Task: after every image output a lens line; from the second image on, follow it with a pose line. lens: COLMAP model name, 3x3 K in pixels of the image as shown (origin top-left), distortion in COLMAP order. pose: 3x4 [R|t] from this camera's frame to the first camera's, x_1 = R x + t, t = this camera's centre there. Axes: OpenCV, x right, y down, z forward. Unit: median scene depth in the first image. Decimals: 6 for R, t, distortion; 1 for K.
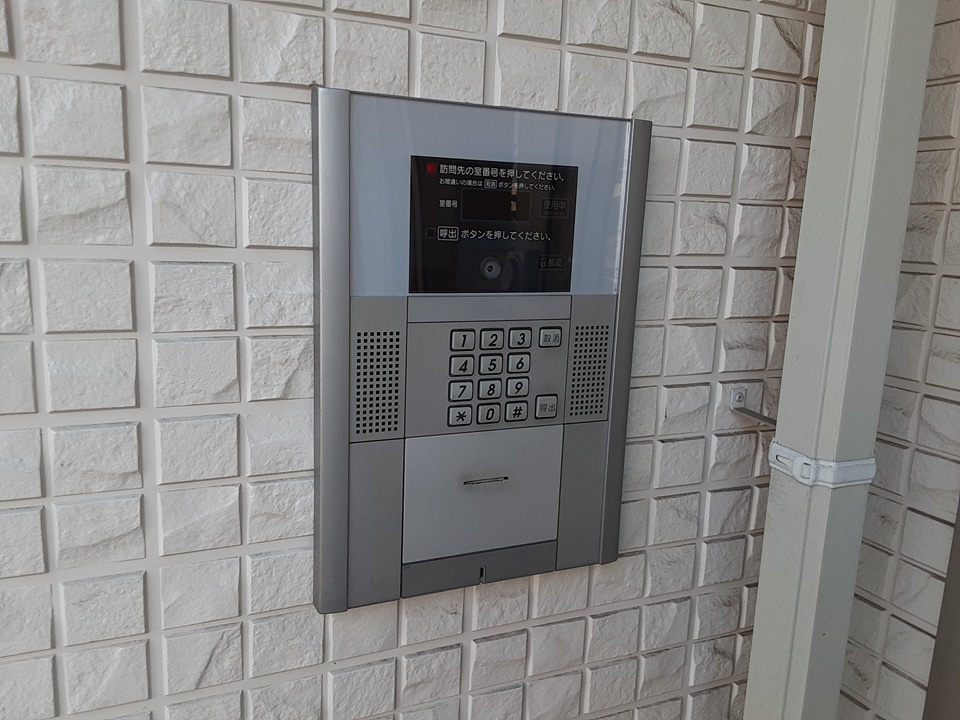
lens RADIAL K [[771.9, 0, 478.7], [0, 771.9, 360.4], [0, 0, 1]] dist [0.009866, 0.001975]
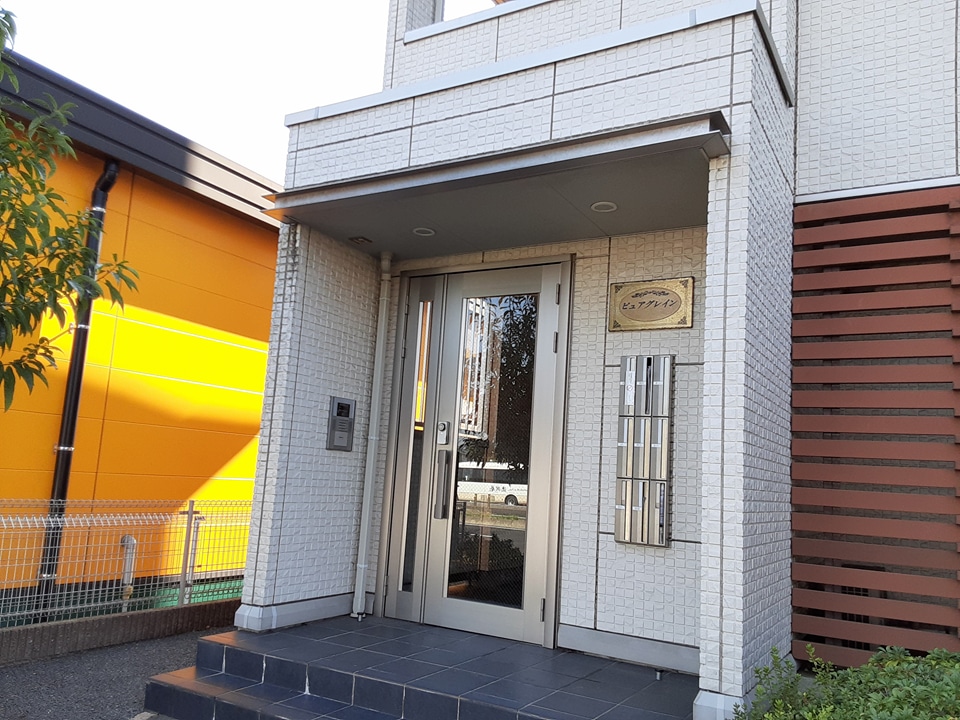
lens RADIAL K [[771.9, 0, 480.5], [0, 771.9, 362.8], [0, 0, 1]] dist [0.009866, 0.001975]
pose [[0.816313, 0.099346, 0.569002, -3.863644], [0.079795, 0.956256, -0.281437, 1.982117], [-0.572072, 0.275144, 0.772677, -7.124842]]
